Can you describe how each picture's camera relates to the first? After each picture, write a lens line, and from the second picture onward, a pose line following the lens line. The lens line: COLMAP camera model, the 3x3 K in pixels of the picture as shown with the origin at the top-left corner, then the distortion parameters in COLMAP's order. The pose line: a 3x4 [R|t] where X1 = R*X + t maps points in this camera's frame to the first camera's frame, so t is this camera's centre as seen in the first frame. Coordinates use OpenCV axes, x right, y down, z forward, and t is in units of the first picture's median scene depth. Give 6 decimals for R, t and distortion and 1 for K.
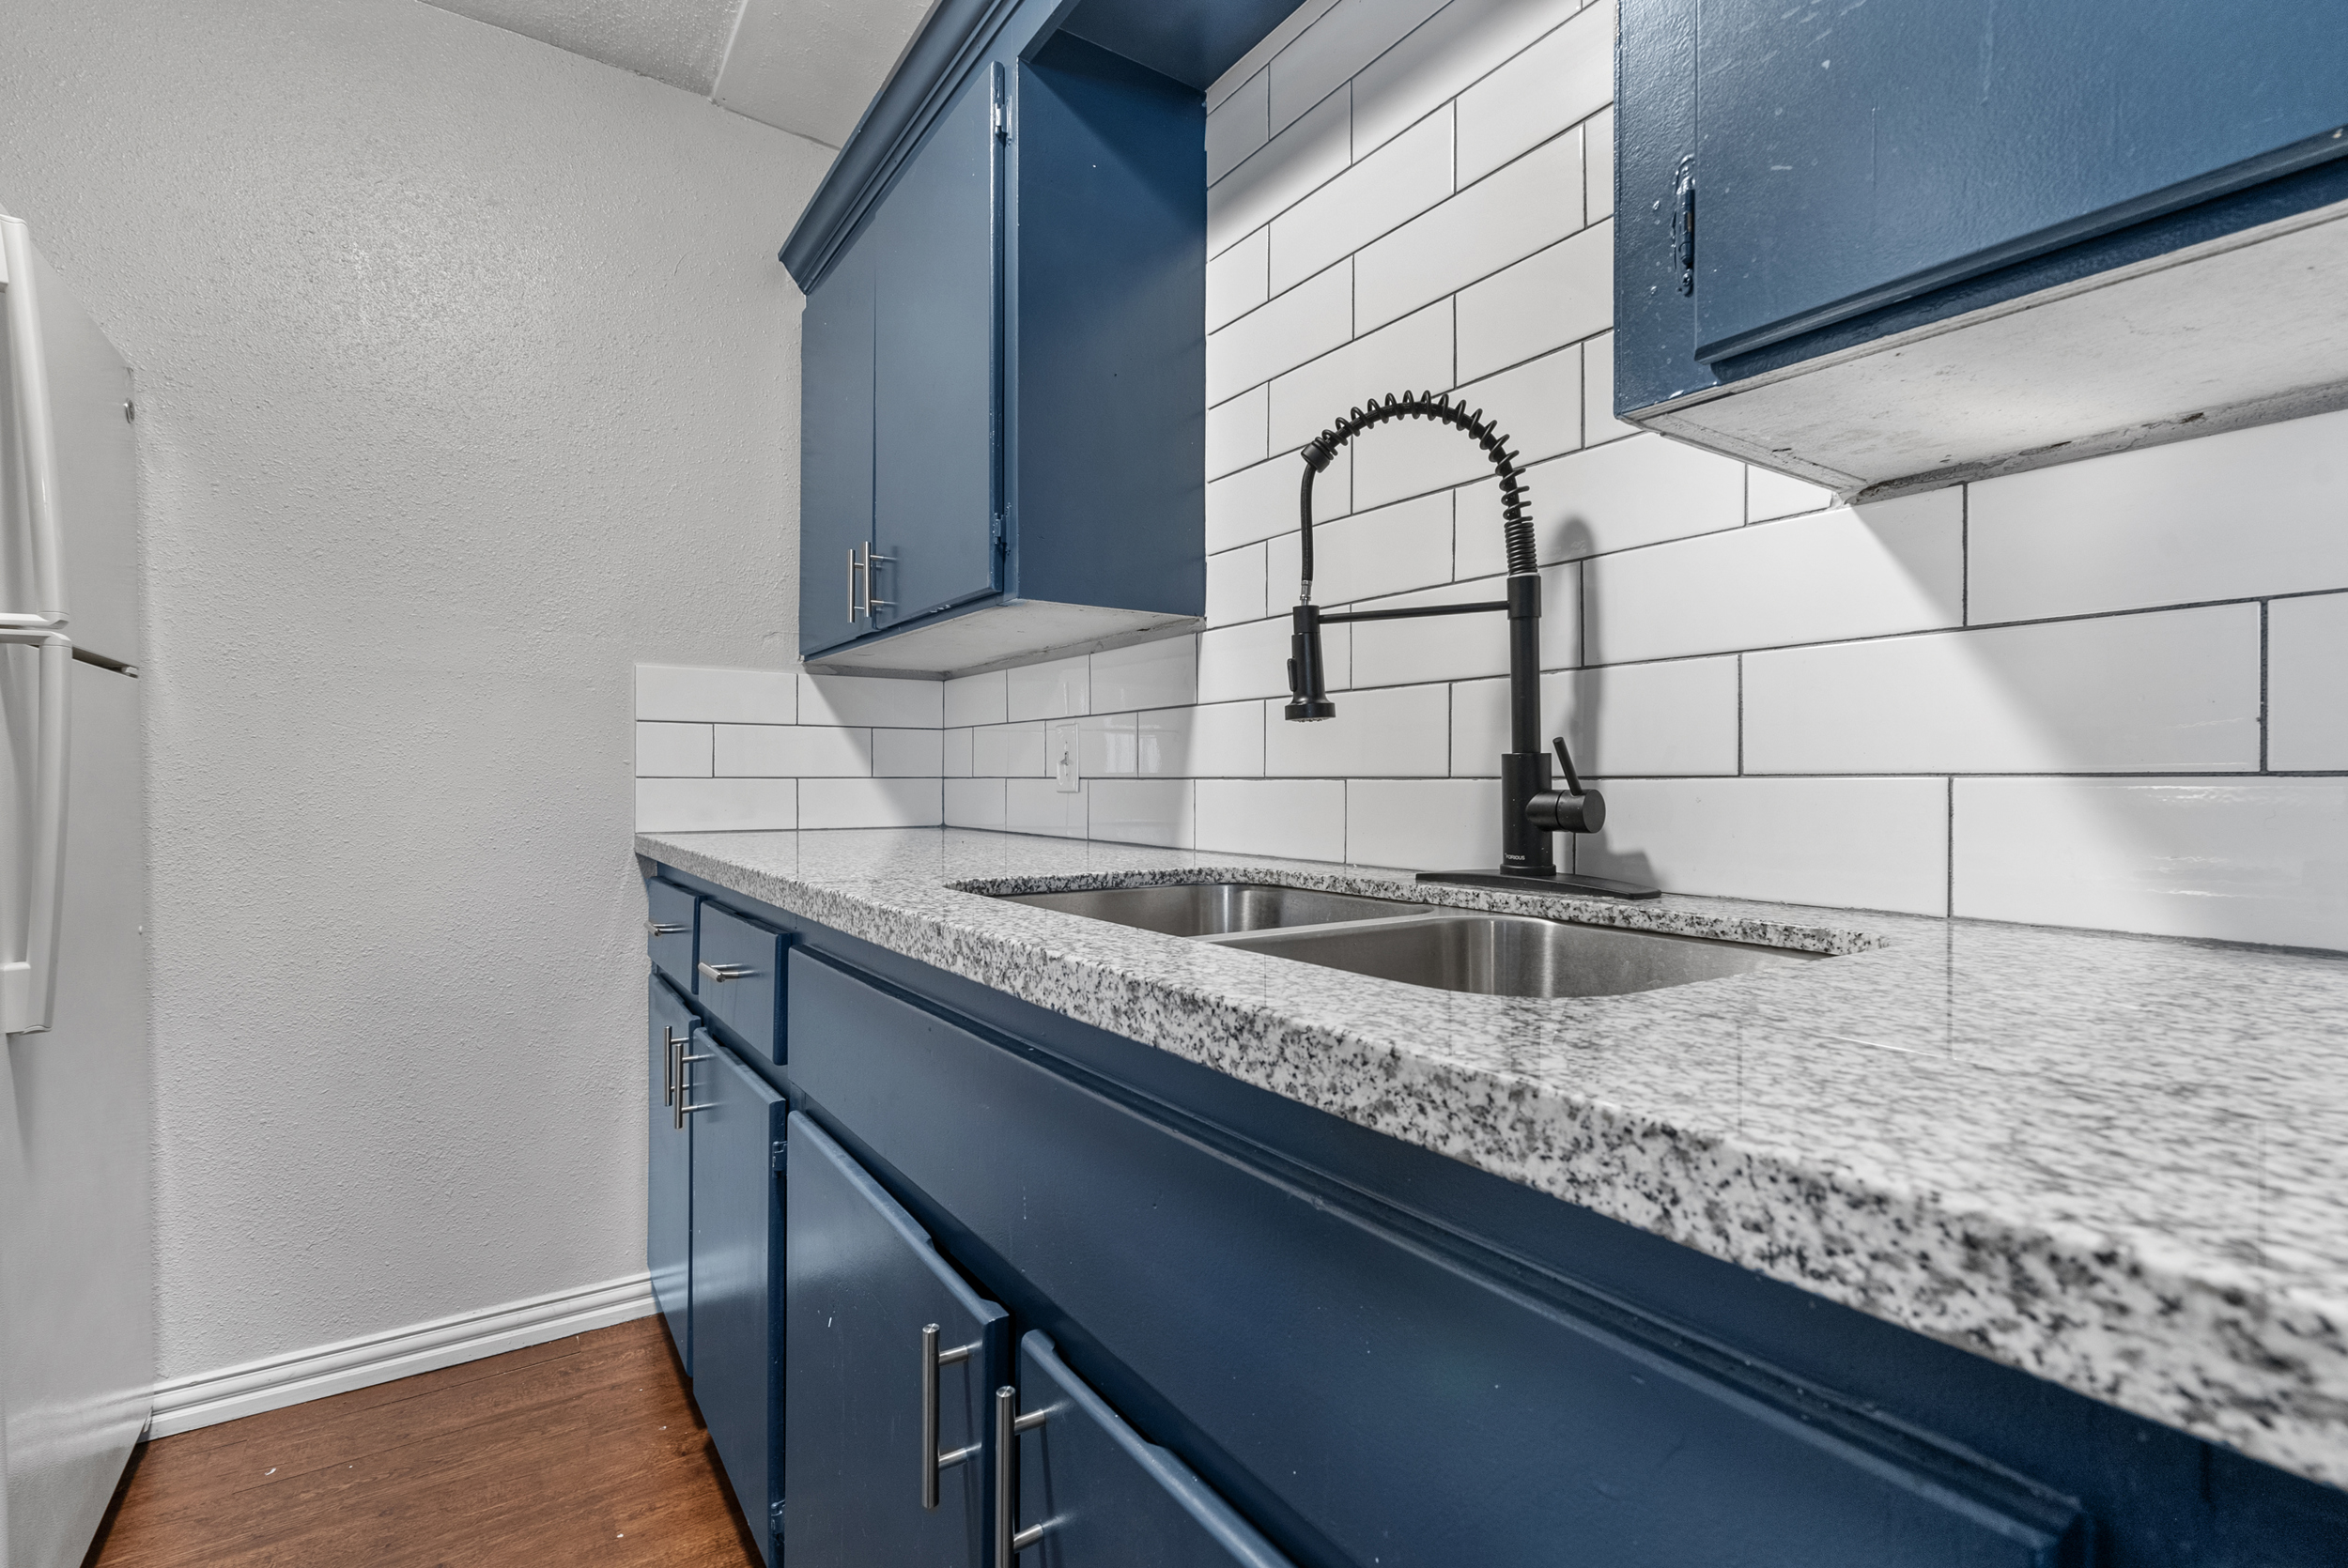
lens RADIAL K [[1072.3, 0, 1172.5], [0, 1072.3, 781.2], [0, 0, 1]] dist [0.000405, 0.000135]
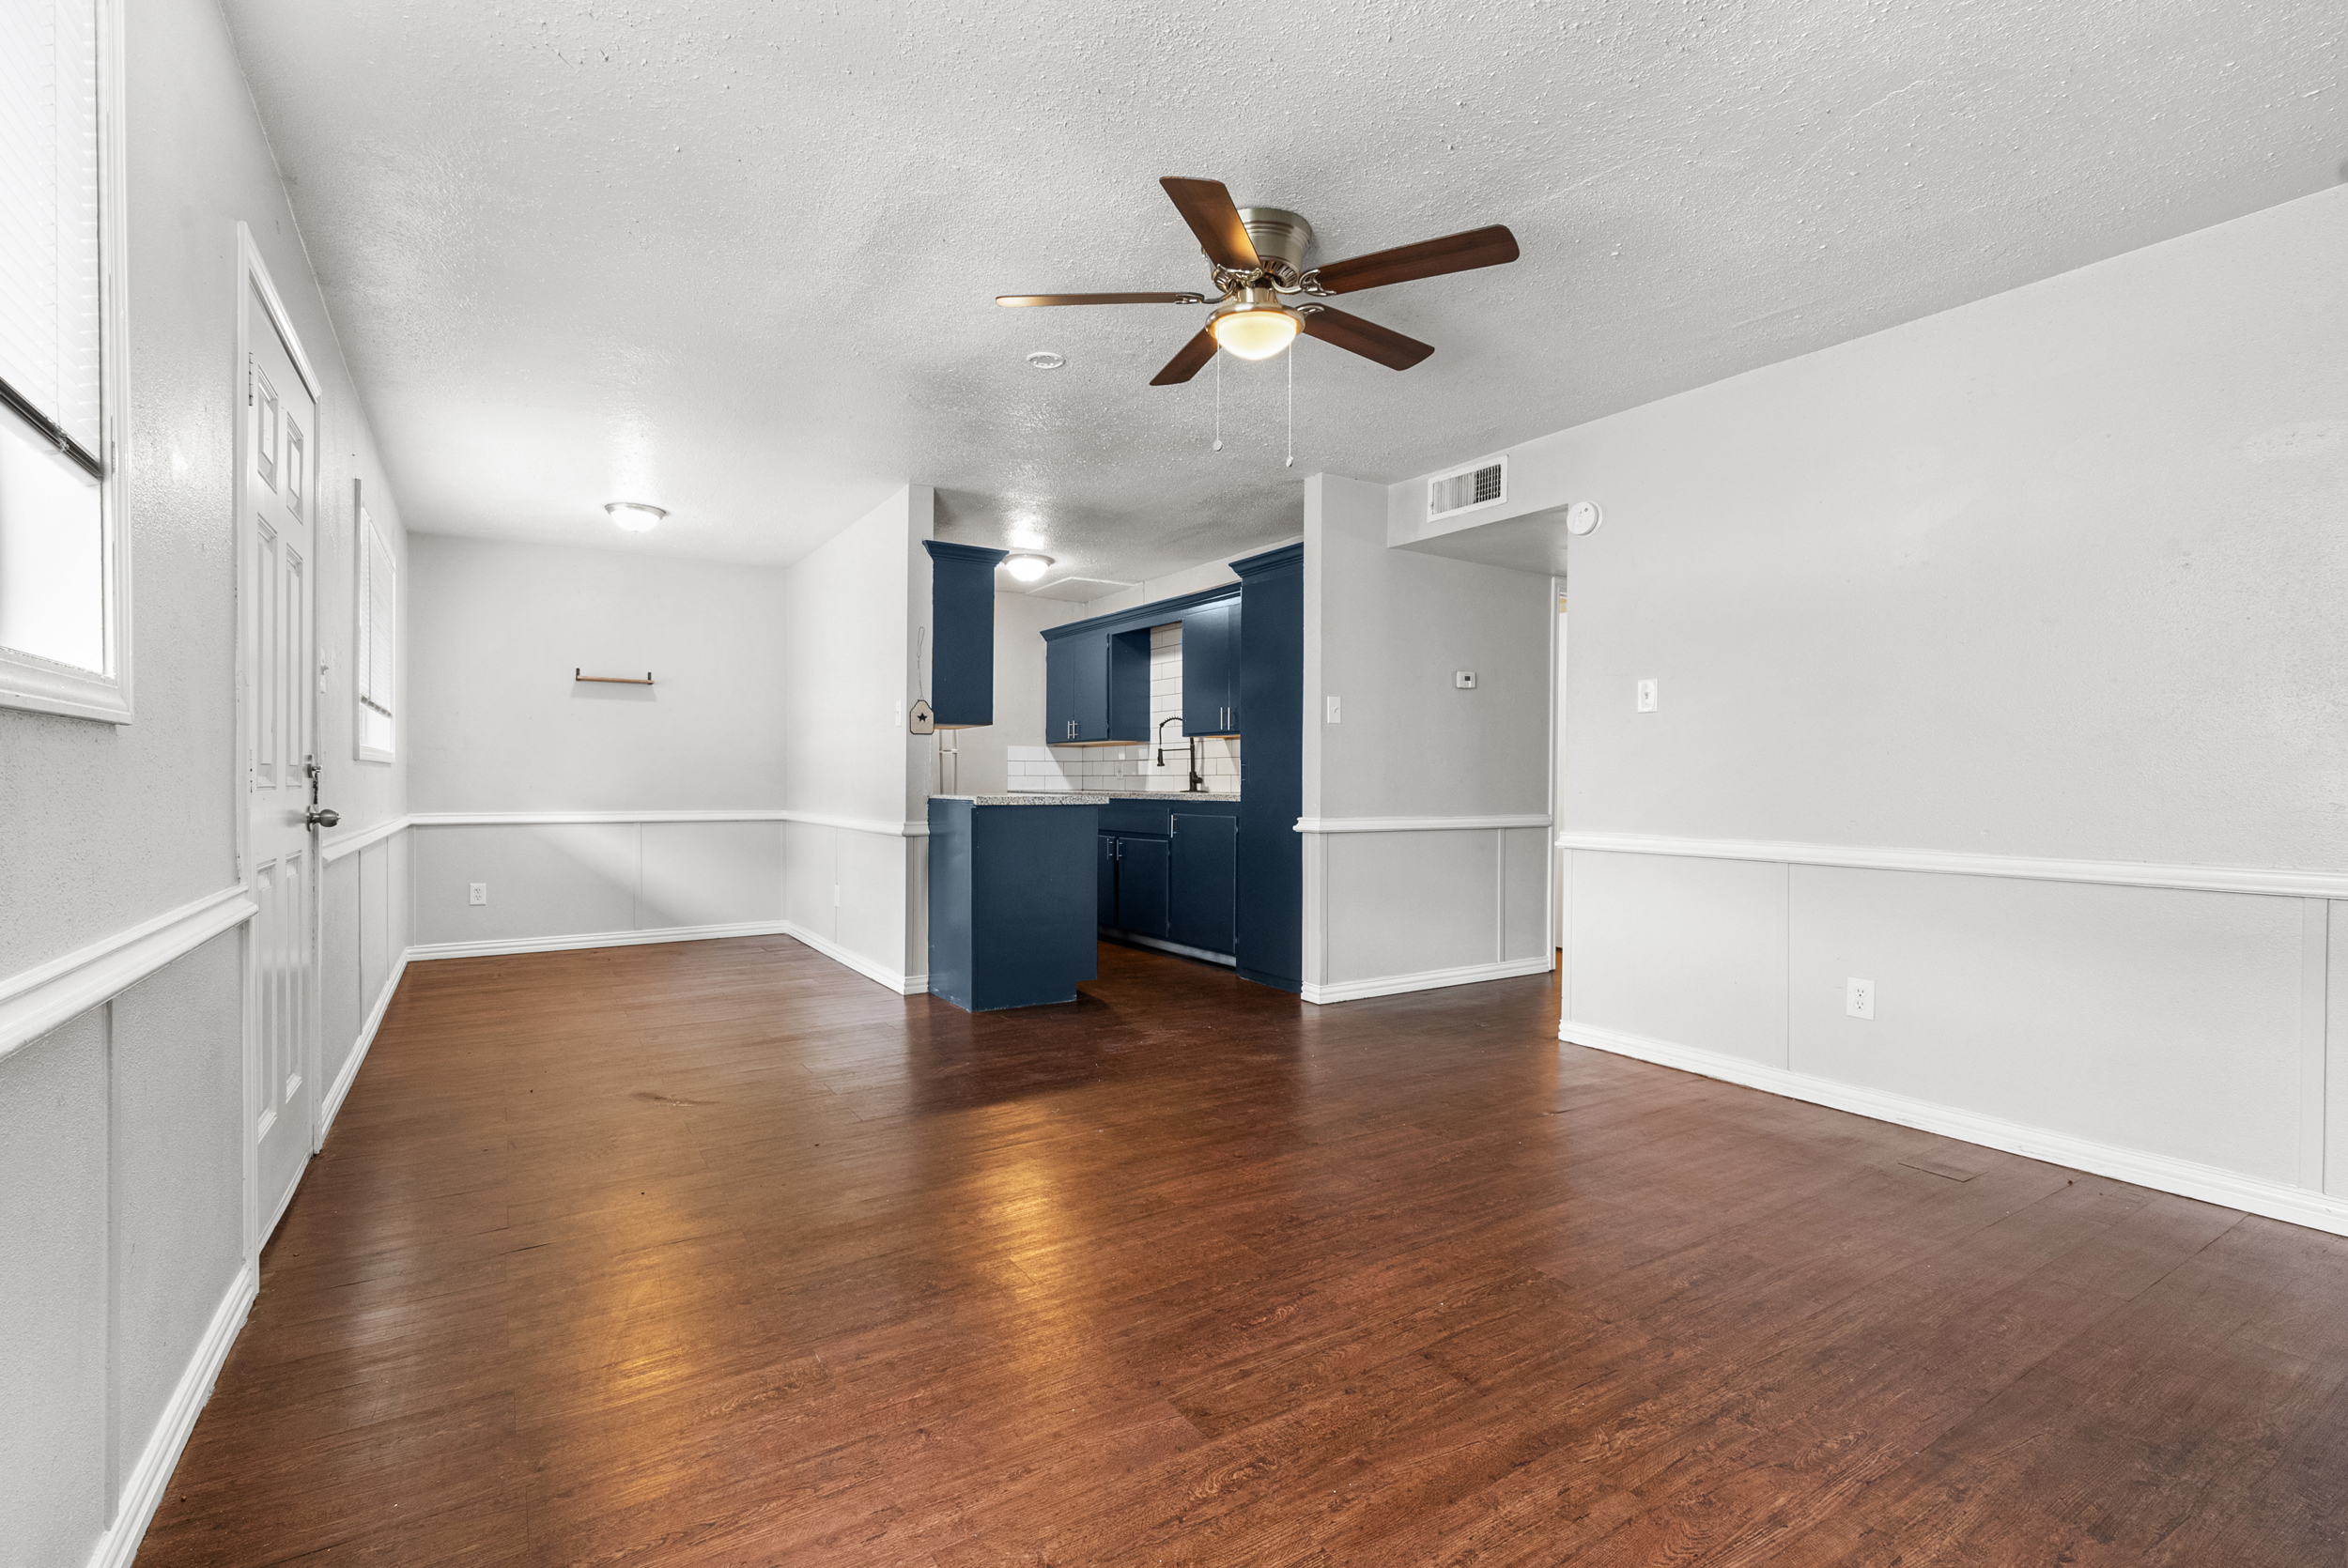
lens RADIAL K [[1072.3, 0, 1175.3], [0, 1072.3, 785.6], [0, 0, 1]] dist [0.000405, 0.000135]
pose [[0.999550, 0.000674, -0.029981, 0.407473], [-0.000592, 0.999996, 0.002724, 0.040478], [0.029983, -0.002705, 0.999547, -5.416521]]
